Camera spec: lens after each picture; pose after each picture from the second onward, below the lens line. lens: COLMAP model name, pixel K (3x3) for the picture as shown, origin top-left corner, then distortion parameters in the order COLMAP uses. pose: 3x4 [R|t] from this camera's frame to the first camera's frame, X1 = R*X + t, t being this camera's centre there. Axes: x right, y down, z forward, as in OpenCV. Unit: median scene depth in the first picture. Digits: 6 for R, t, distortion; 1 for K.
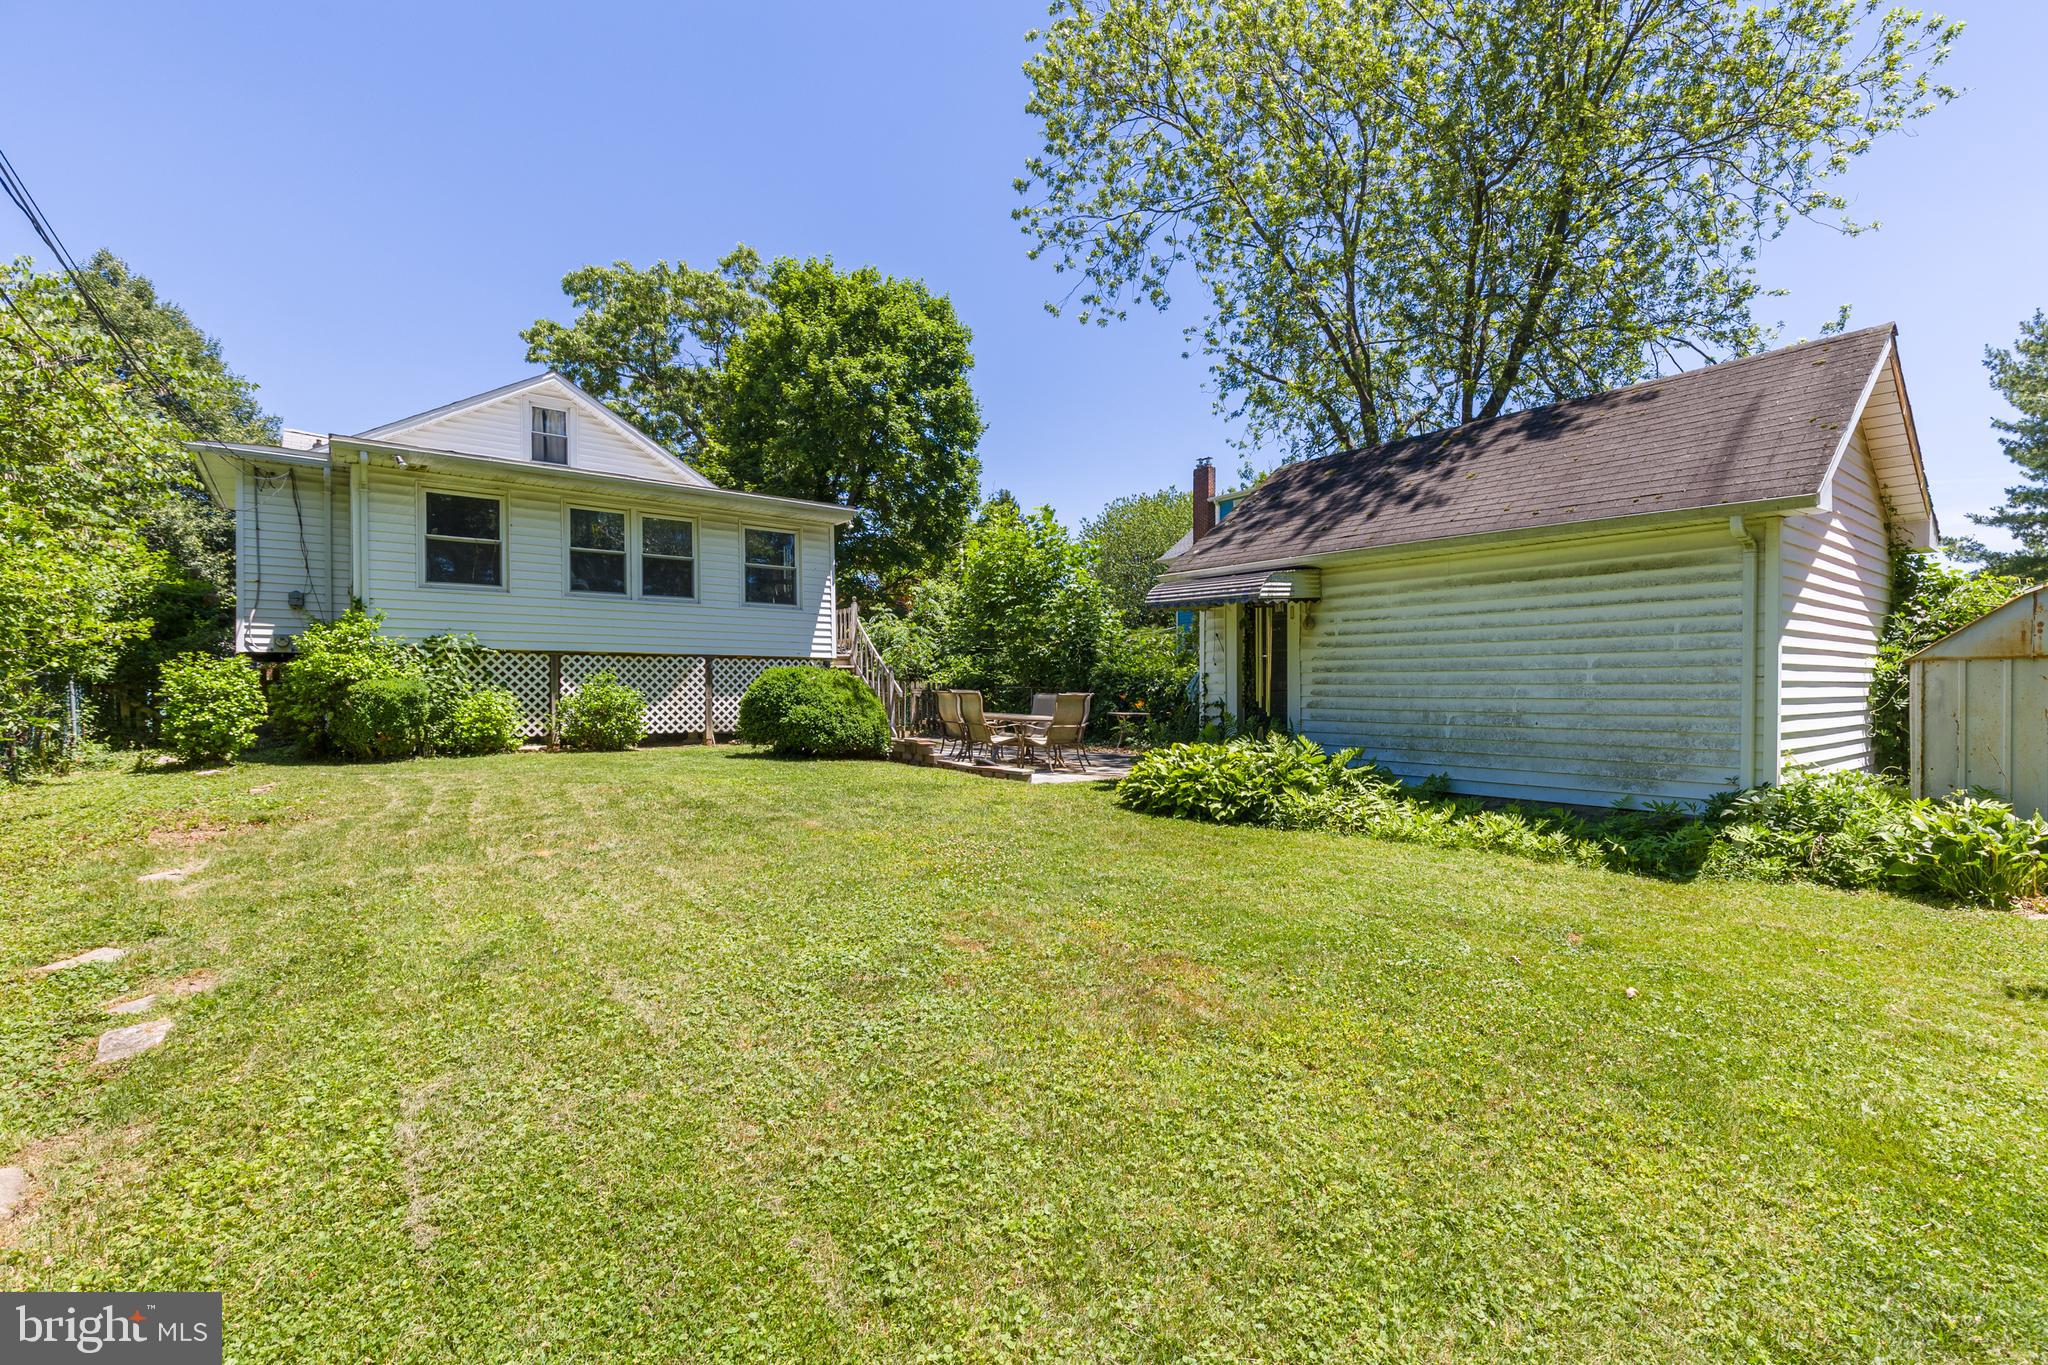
lens RADIAL K [[922.3, 0, 1026.7], [0, 922.3, 693.5], [0, 0, 1]] dist [0.008189, -0.002072]
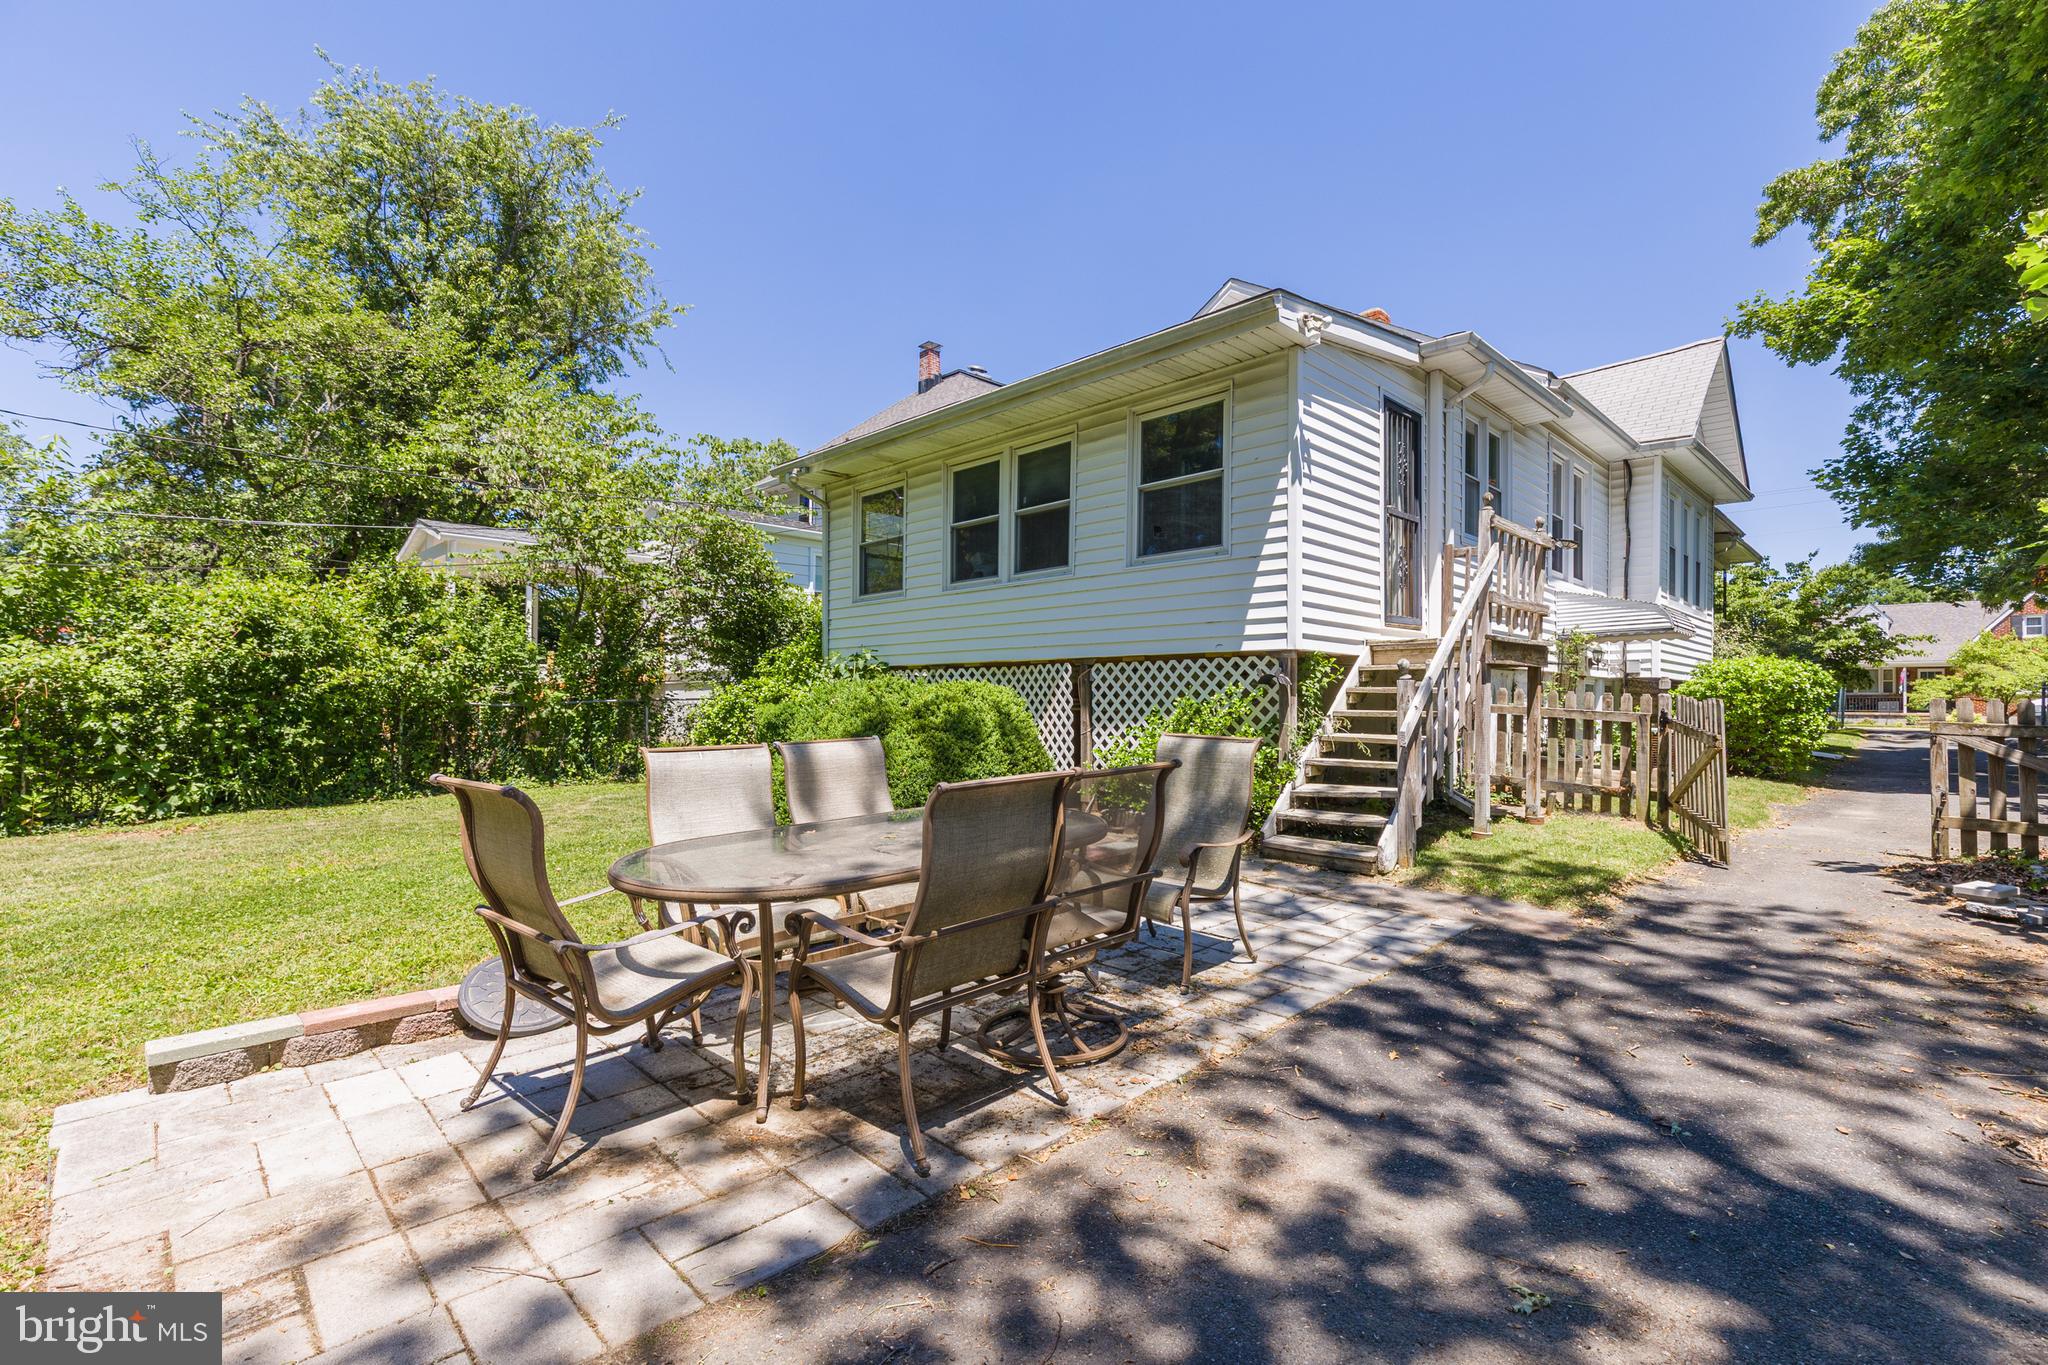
lens RADIAL K [[922.3, 0, 1025.9], [0, 922.3, 691.4], [0, 0, 1]] dist [0.008189, -0.002072]
pose [[0.131641, -0.007686, -0.991268, 0.256006], [0.004196, 0.999965, -0.007196, -0.018494], [0.991289, -0.003212, 0.131669, 0.977668]]
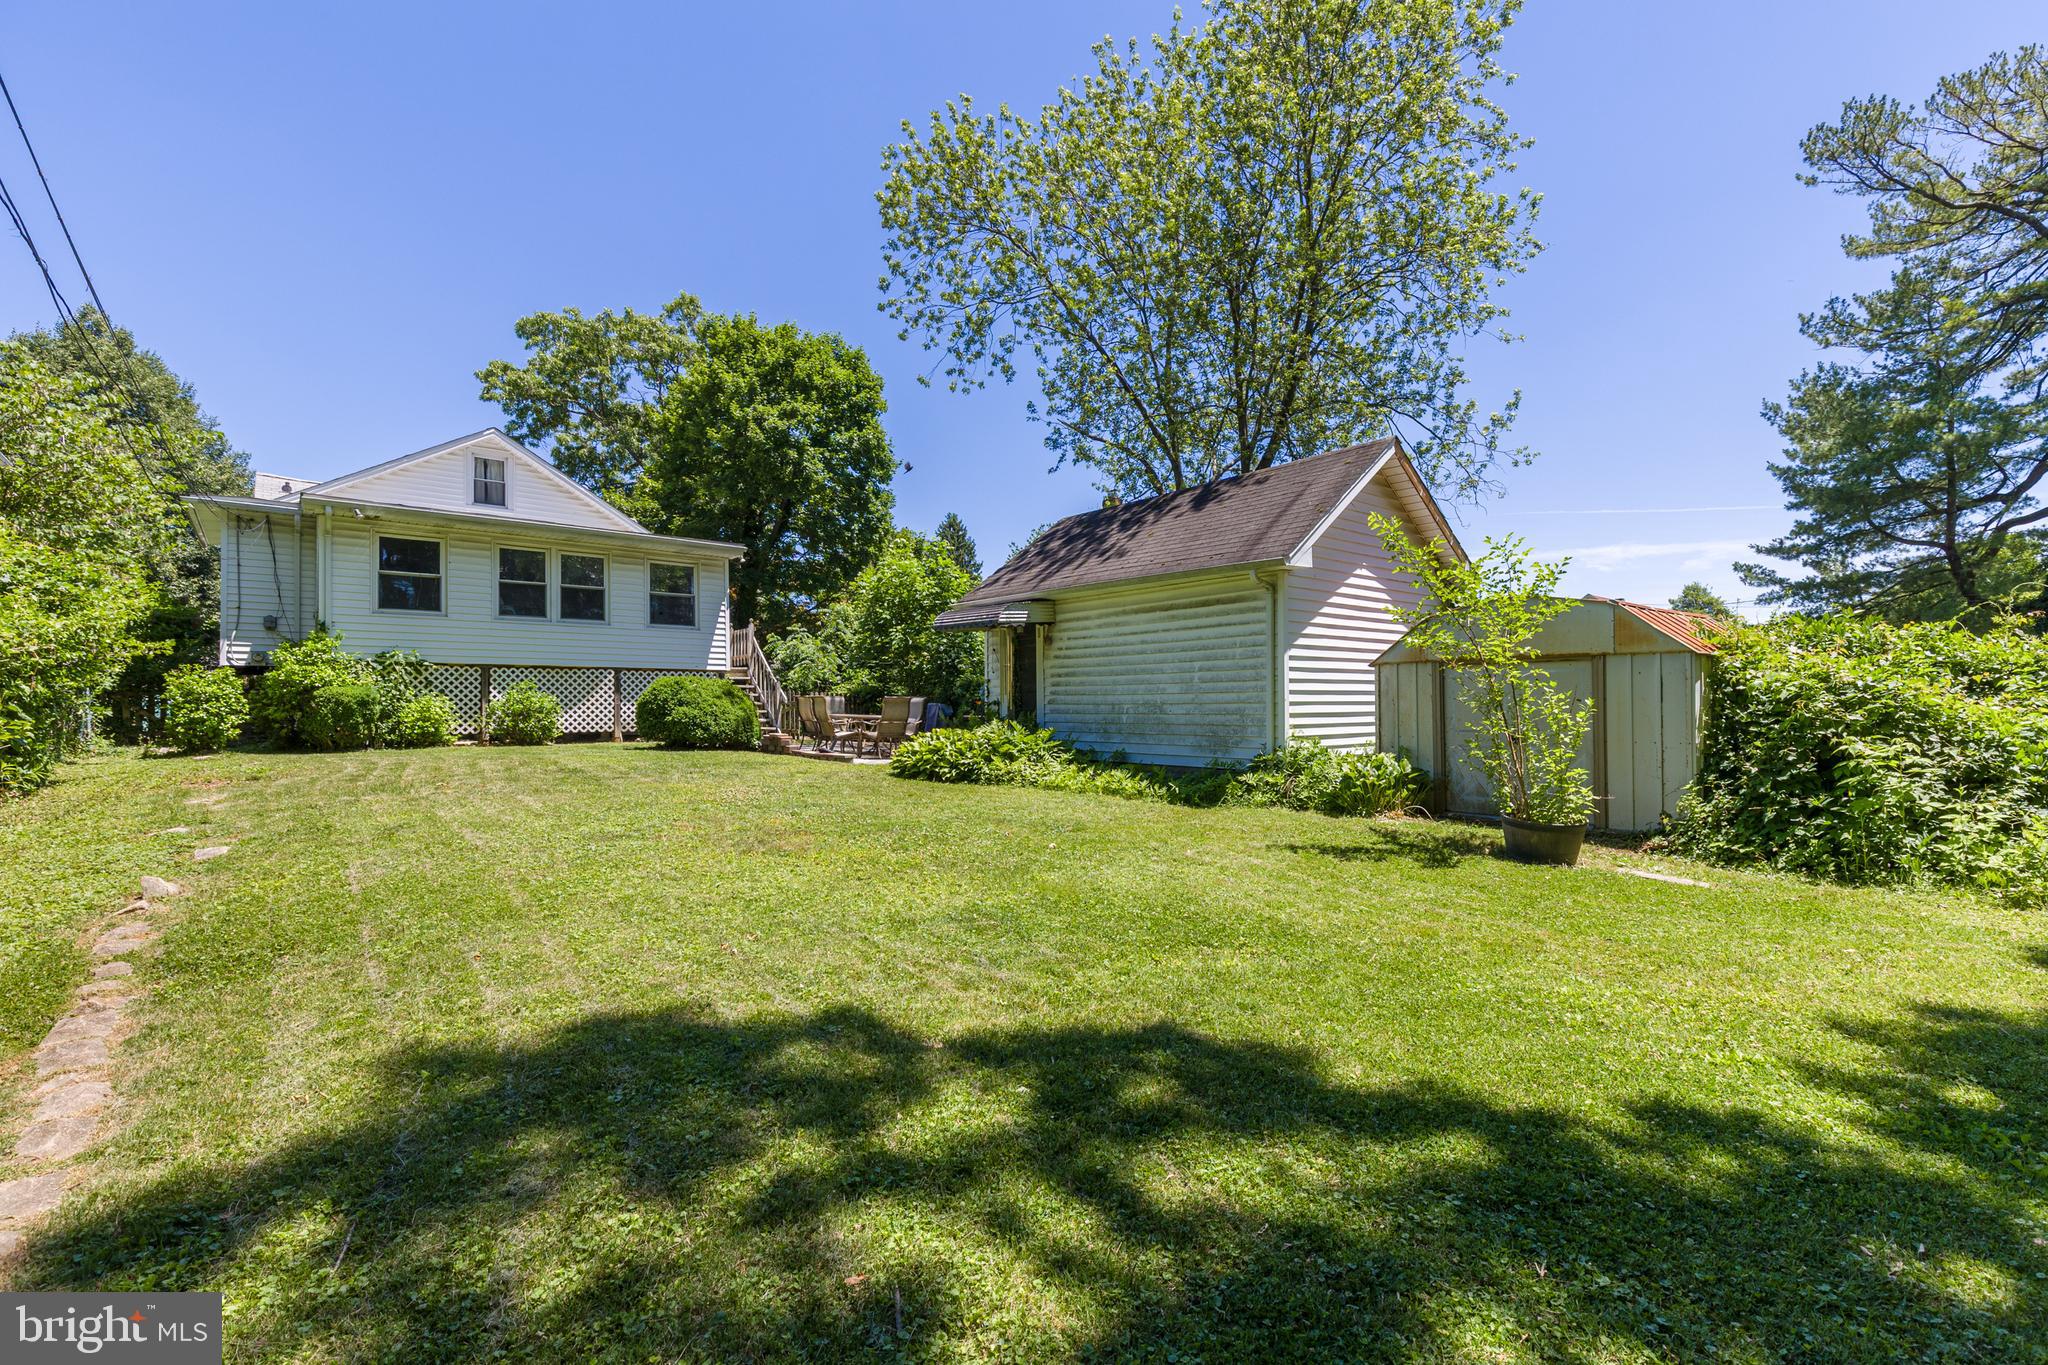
lens RADIAL K [[922.3, 0, 1026.0], [0, 922.3, 686.2], [0, 0, 1]] dist [0.008189, -0.002072]
pose [[0.999545, -0.003150, 0.029995, 0.169342], [0.003930, 0.999655, -0.025974, 0.017919], [-0.029903, 0.026080, 0.999213, -0.246180]]
